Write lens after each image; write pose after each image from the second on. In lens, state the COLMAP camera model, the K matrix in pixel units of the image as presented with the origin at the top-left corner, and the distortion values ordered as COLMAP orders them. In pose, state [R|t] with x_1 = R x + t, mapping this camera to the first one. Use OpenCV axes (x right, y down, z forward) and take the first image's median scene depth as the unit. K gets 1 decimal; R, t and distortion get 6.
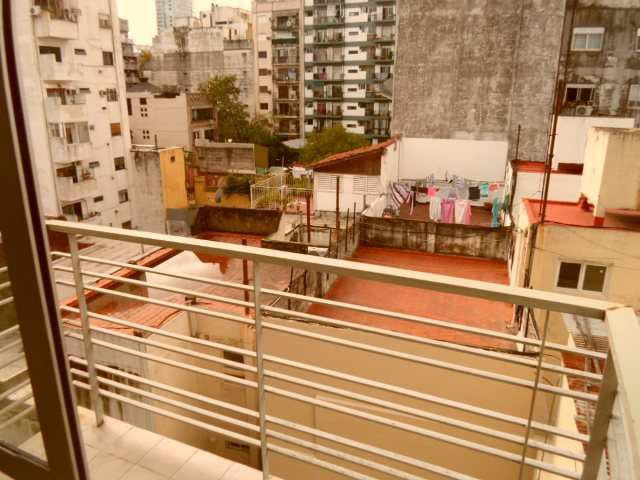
lens RADIAL K [[488.8, 0, 318.4], [0, 488.8, 214.9], [0, 0, 1]] dist [0.005033, -0.050380]
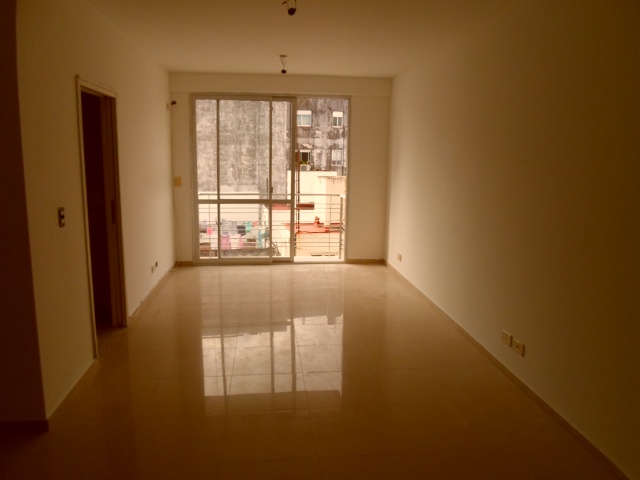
lens RADIAL K [[488.8, 0, 318.4], [0, 488.8, 214.9], [0, 0, 1]] dist [0.005033, -0.050380]
pose [[0.860023, -0.061999, 0.506475, -0.156119], [0.124784, 0.988007, -0.090945, 0.056617], [-0.494762, 0.141415, 0.857445, -0.226491]]
